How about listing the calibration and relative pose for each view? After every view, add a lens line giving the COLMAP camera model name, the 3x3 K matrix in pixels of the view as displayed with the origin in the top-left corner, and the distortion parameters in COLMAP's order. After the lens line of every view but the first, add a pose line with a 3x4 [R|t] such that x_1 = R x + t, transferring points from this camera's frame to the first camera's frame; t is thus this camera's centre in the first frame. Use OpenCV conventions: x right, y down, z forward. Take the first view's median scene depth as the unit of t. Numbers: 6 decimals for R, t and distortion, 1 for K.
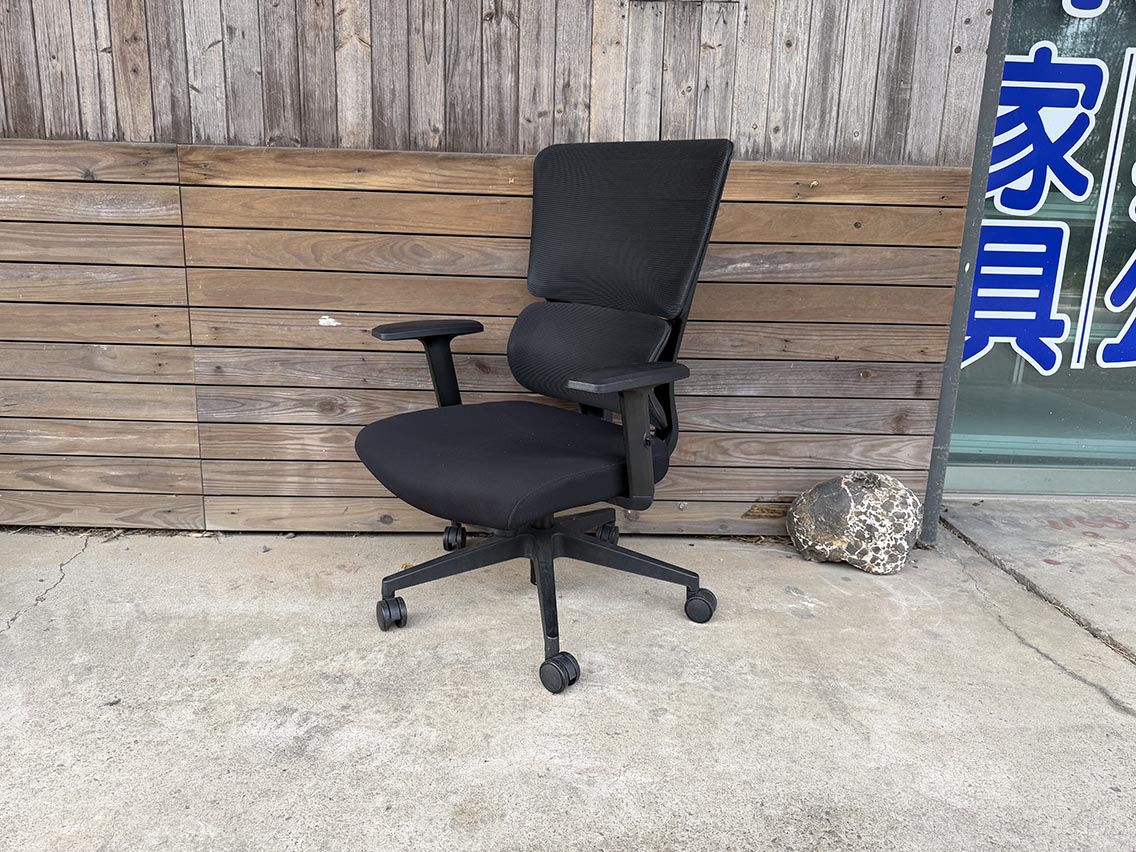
lens RADIAL K [[790.6, 0, 568.2], [0, 790.6, 430.2], [0, 0, 1]] dist [0.003278, -0.009021]
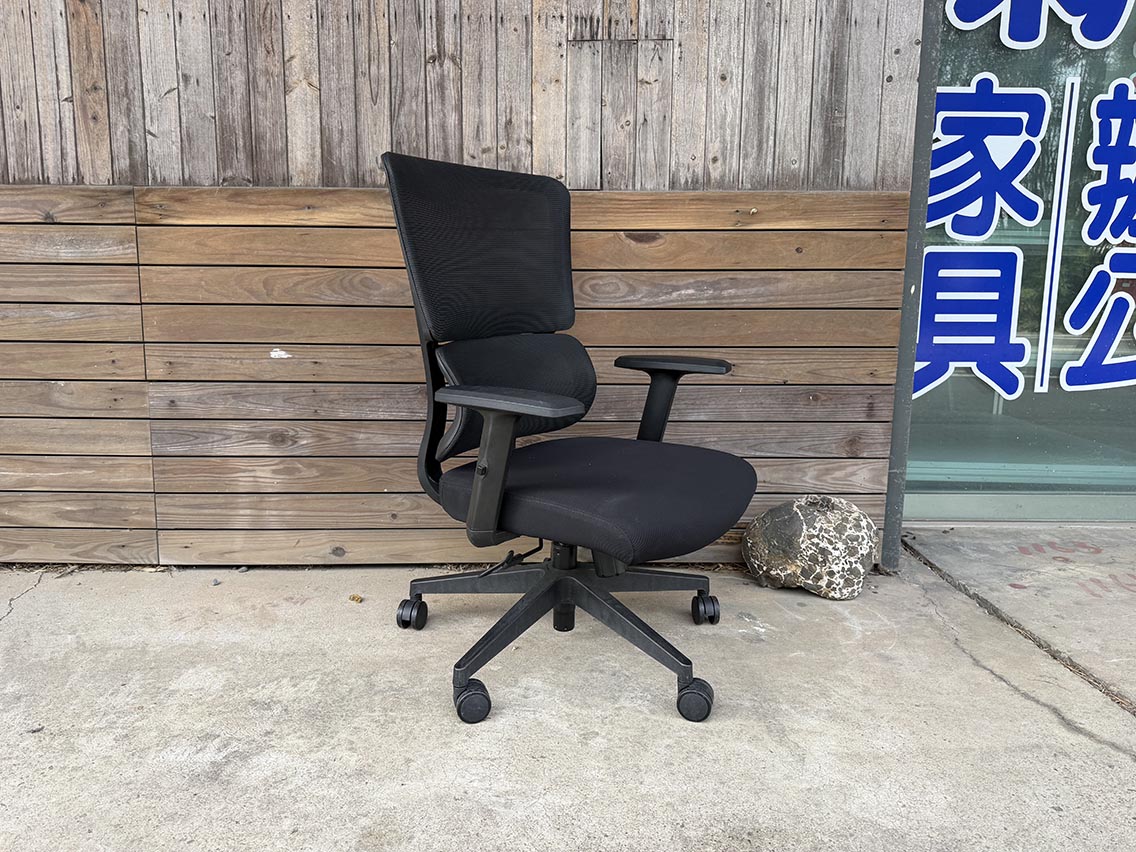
lens RADIAL K [[789.2, 0, 560.6], [0, 789.2, 426.6], [0, 0, 1]] dist [0.013324, -0.020782]
pose [[0.999658, -0.016989, -0.019874, 0.078899], [0.015513, 0.997270, -0.072189, 0.035445], [0.021046, 0.071856, 0.997193, 0.001014]]
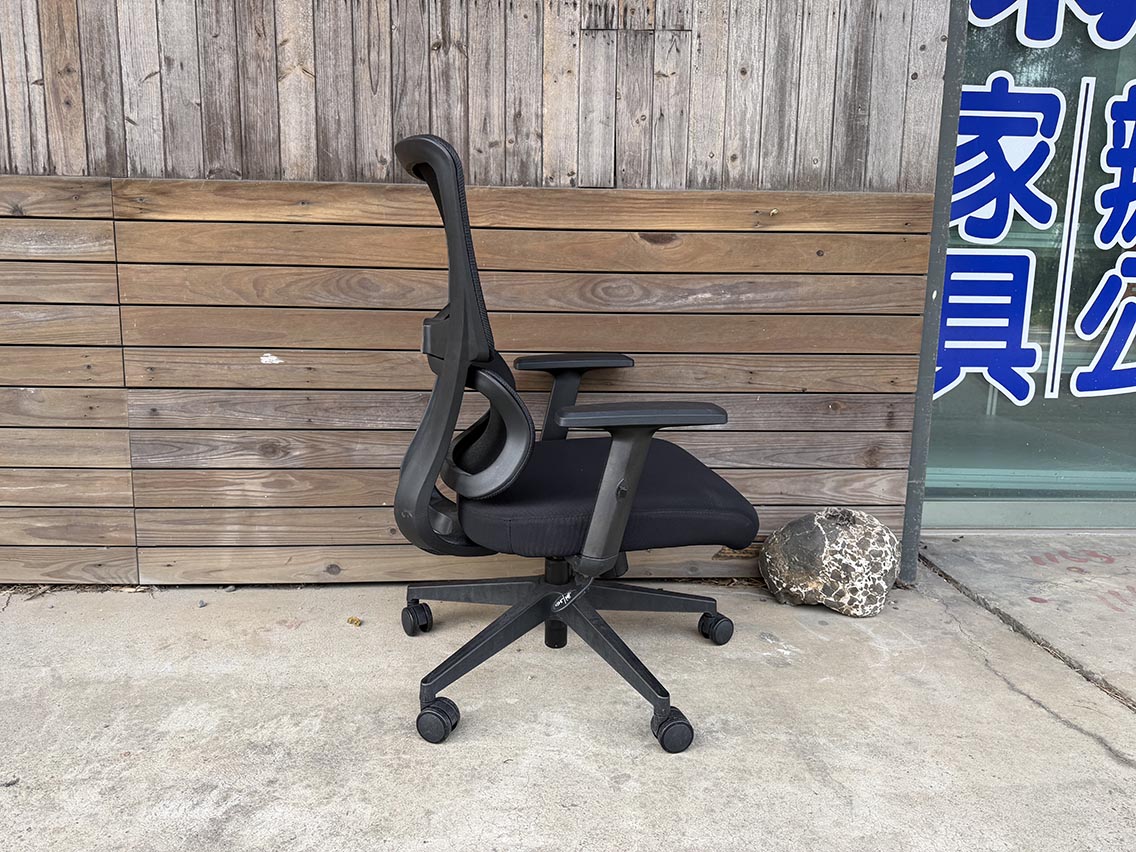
lens RADIAL K [[789.7, 0, 563.7], [0, 789.7, 421.7], [0, 0, 1]] dist [0.007016, -0.012253]
pose [[0.999639, -0.016386, 0.021293, 0.027450], [0.017741, 0.997721, -0.065105, 0.004920], [-0.020177, 0.065460, 0.997651, 0.053023]]
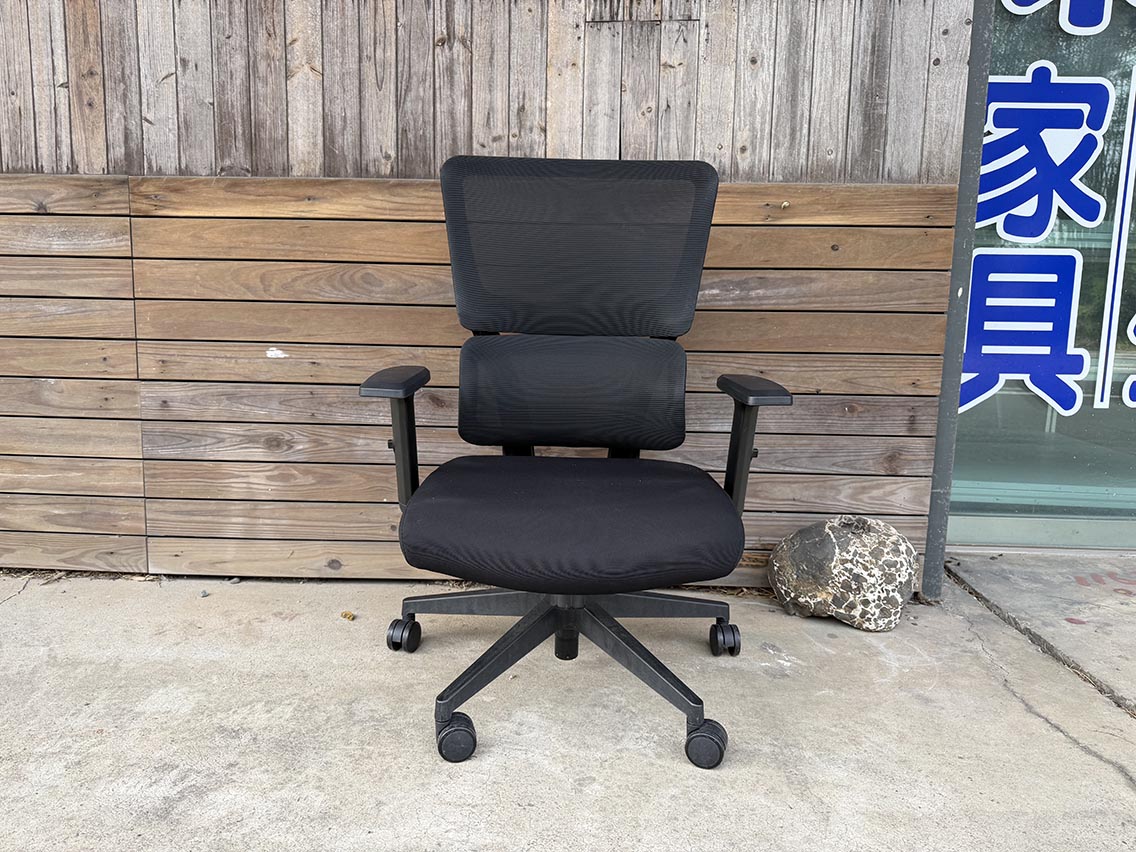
lens RADIAL K [[791.9, 0, 564.9], [0, 791.9, 427.1], [0, 0, 1]] dist [0.002494, -0.008463]
pose [[0.998100, -0.000090, -0.061612, 0.109711], [-0.005319, 0.996140, -0.087620, 0.034901], [0.061382, 0.087782, 0.994247, 0.076129]]
